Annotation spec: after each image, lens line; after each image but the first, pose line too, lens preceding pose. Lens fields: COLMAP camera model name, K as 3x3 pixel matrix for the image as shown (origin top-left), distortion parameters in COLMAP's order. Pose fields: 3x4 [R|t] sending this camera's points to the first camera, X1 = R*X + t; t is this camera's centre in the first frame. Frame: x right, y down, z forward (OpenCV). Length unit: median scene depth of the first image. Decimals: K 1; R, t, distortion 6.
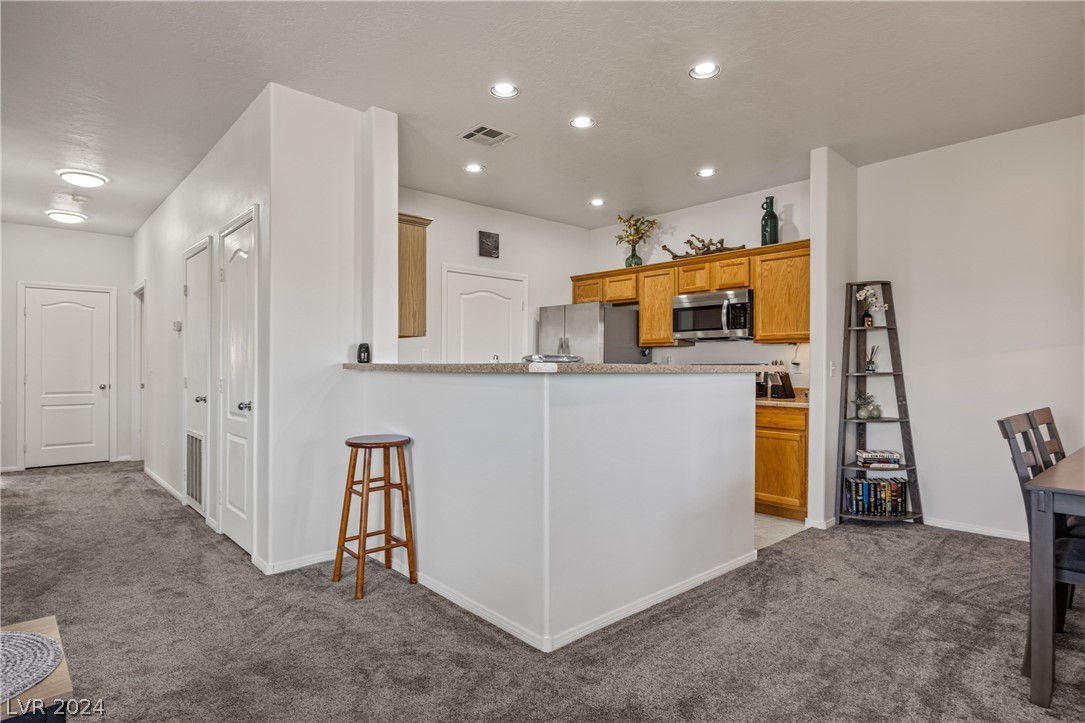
lens RADIAL K [[575.5, 0, 539.5], [0, 575.5, 365.8], [0, 0, 1]] dist [0.003115, 0.000780]
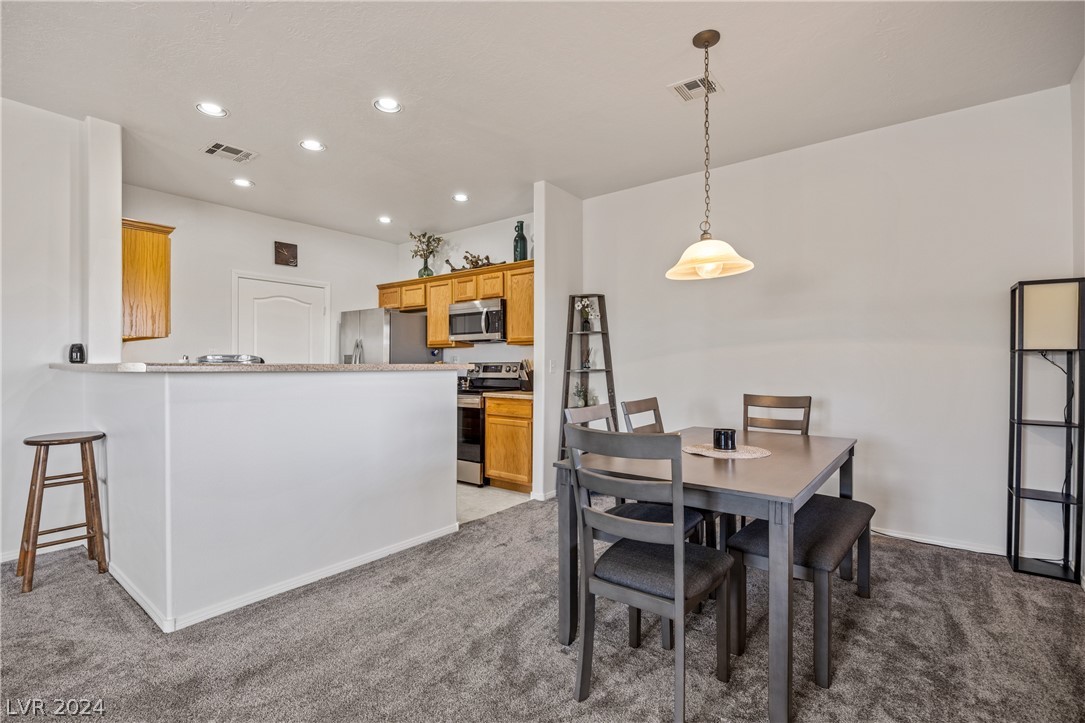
lens RADIAL K [[494.6, 0, 525.8], [0, 494.6, 365.4], [0, 0, 1]] dist [-0.001881, -0.000380]
pose [[0.987271, -0.002987, 0.159017, 0.279028], [0.002374, 0.999989, 0.004045, -0.001174], [-0.159027, -0.003616, 0.987268, -0.006238]]
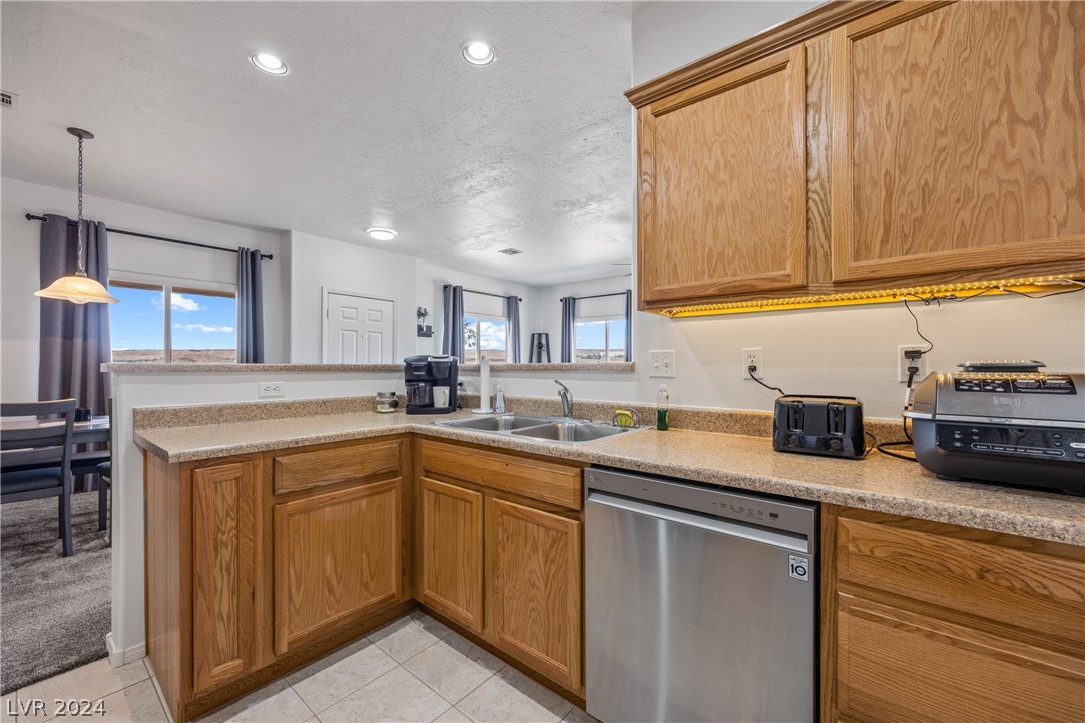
lens RADIAL K [[438.3, 0, 536.7], [0, 438.3, 362.2], [0, 0, 1]] dist [0.003407, -0.000171]
pose [[-0.989735, -0.004023, -0.142856, -0.039969], [-0.002926, 0.999965, -0.007884, 0.000661], [0.142882, -0.007385, -0.989712, 1.262367]]
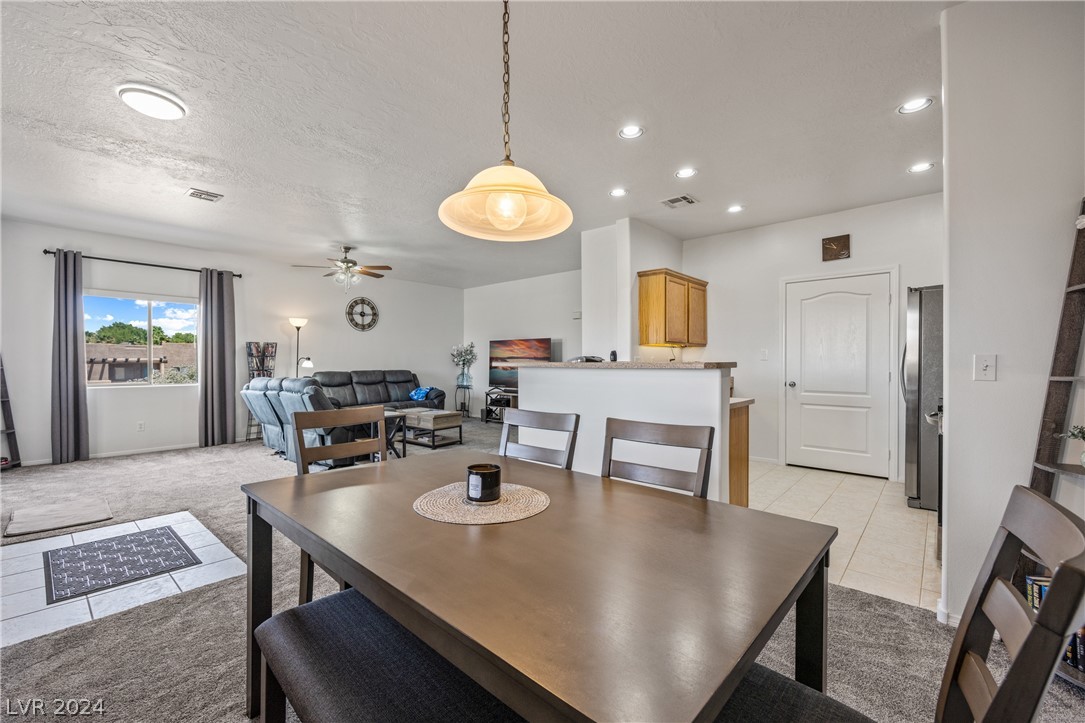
lens RADIAL K [[438.3, 0, 536.7], [0, 438.3, 362.2], [0, 0, 1]] dist [0.003407, -0.000171]
pose [[0.124028, -0.001430, -0.992278, 0.845316], [0.002340, 0.999997, -0.001148, -0.000285], [0.992276, -0.002179, 0.124031, 0.459437]]
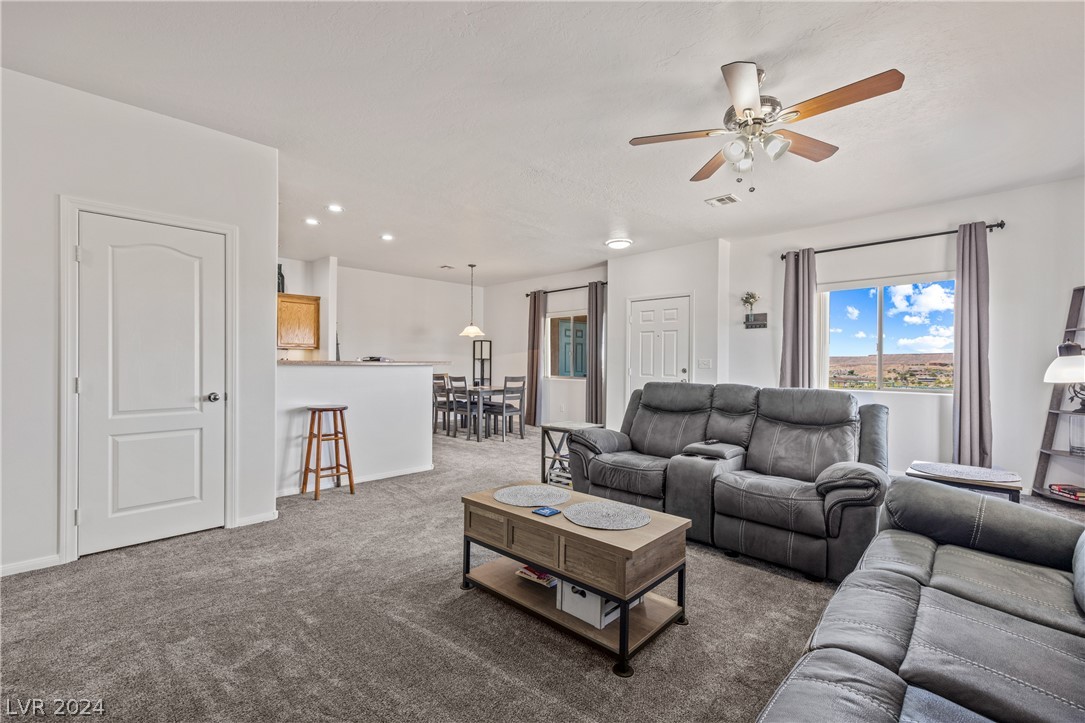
lens RADIAL K [[466.4, 0, 542.5], [0, 466.4, 361.5], [0, 0, 1]] dist [0.001504, 0.000115]
pose [[-0.050095, 0.001098, 0.998744, -1.161417], [-0.004629, 0.999988, -0.001331, -0.002282], [-0.998734, -0.004690, -0.050090, 0.318298]]
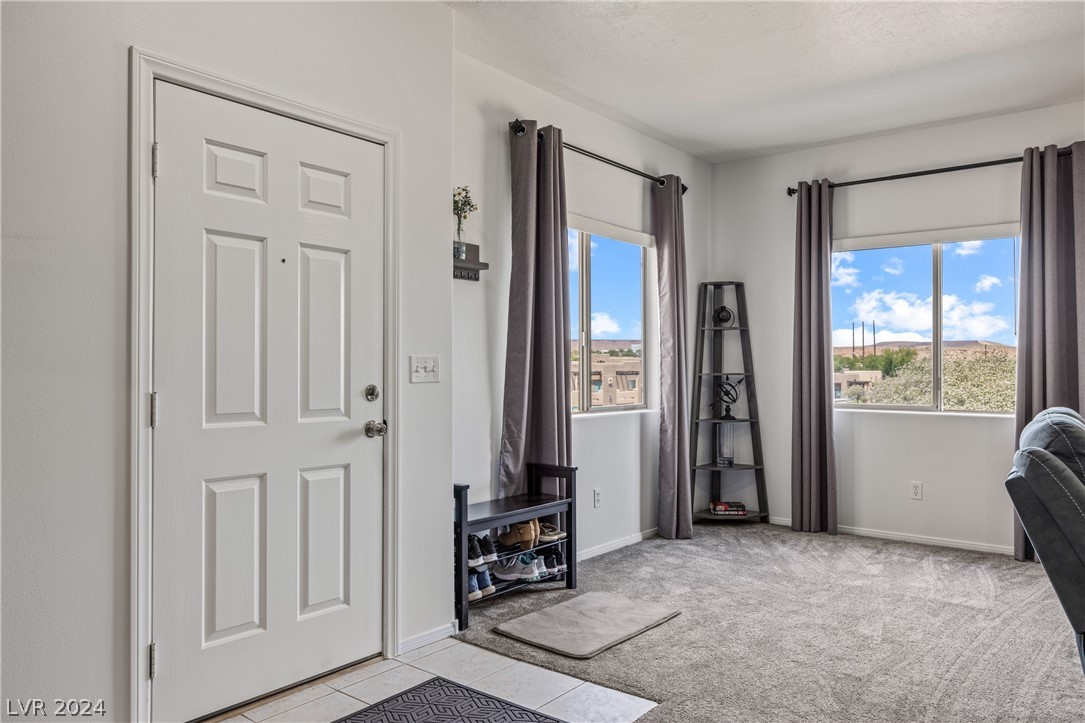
lens RADIAL K [[777.2, 0, 545.1], [0, 777.2, 347.8], [0, 0, 1]] dist [-0.006395, -0.001971]
pose [[-0.984939, -0.004154, -0.172850, 0.191079], [0.000564, 0.999629, -0.027236, -0.000225], [0.172899, -0.026923, -0.984572, 0.526491]]
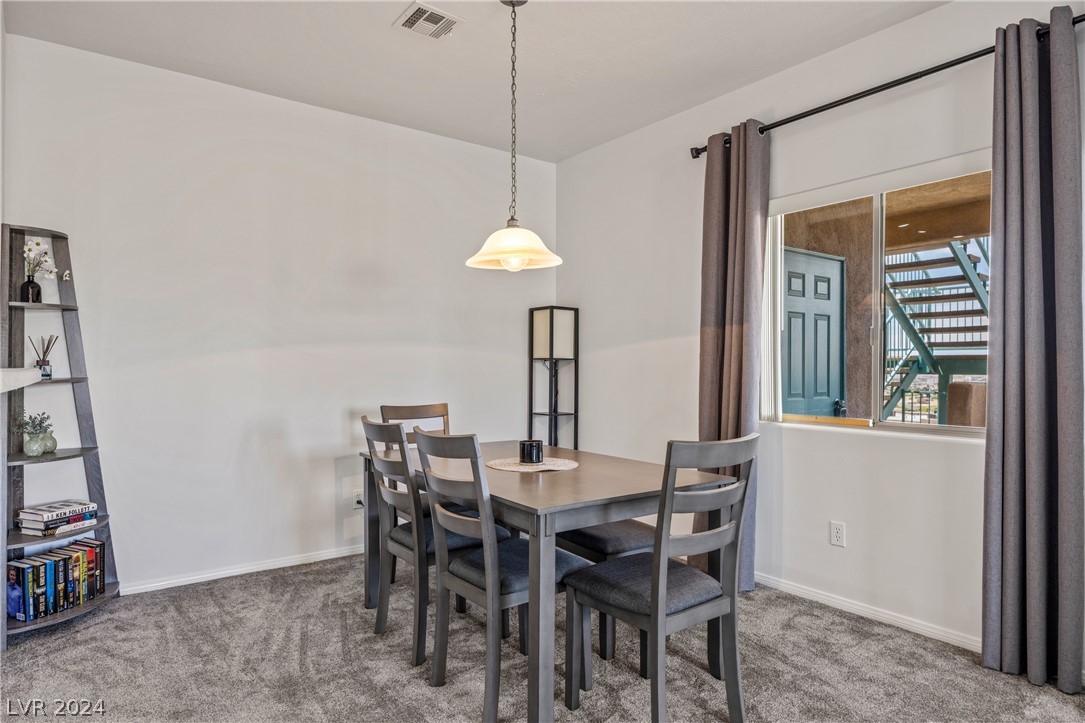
lens RADIAL K [[635.6, 0, 541.0], [0, 635.6, 368.4], [0, 0, 1]] dist [-0.002517, -0.000644]
pose [[0.099306, -0.000554, 0.995057, -0.040555], [-0.001609, 0.999998, 0.000717, -0.000563], [-0.995056, -0.001672, 0.099305, 0.404683]]
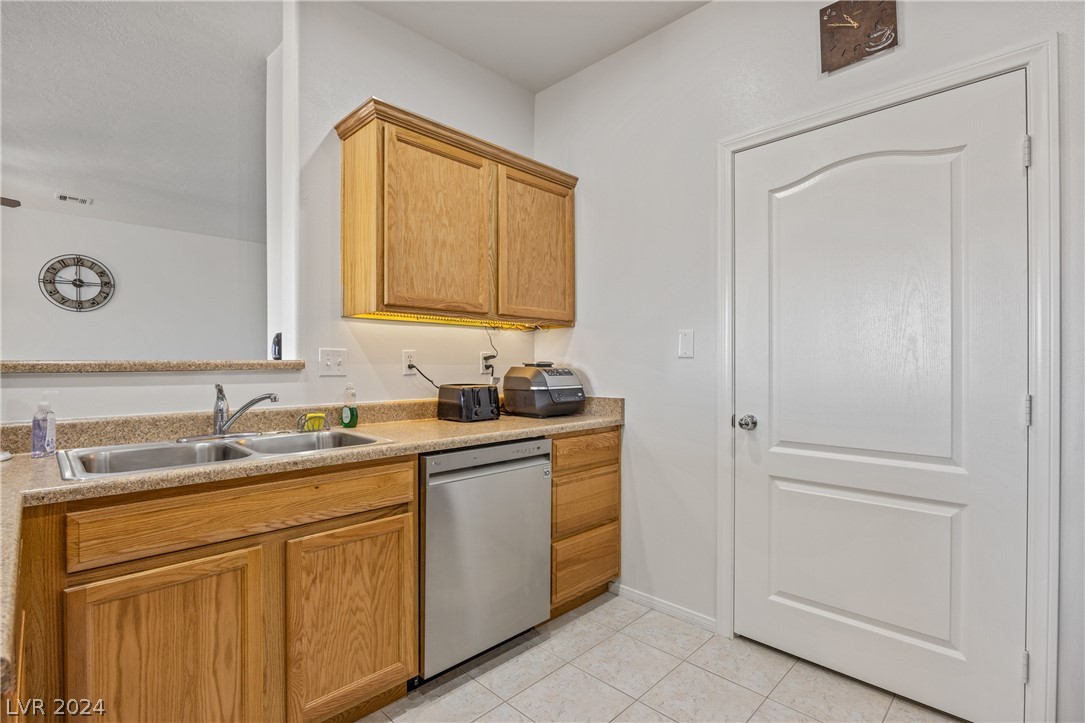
lens RADIAL K [[512.9, 0, 542.5], [0, 512.9, 361.5], [0, 0, 1]] dist [-0.002728, -0.000642]
pose [[0.057331, -0.008632, -0.998318, 0.285650], [0.001945, 0.999962, -0.008535, 0.002283], [0.998353, -0.001452, 0.057346, 1.025144]]
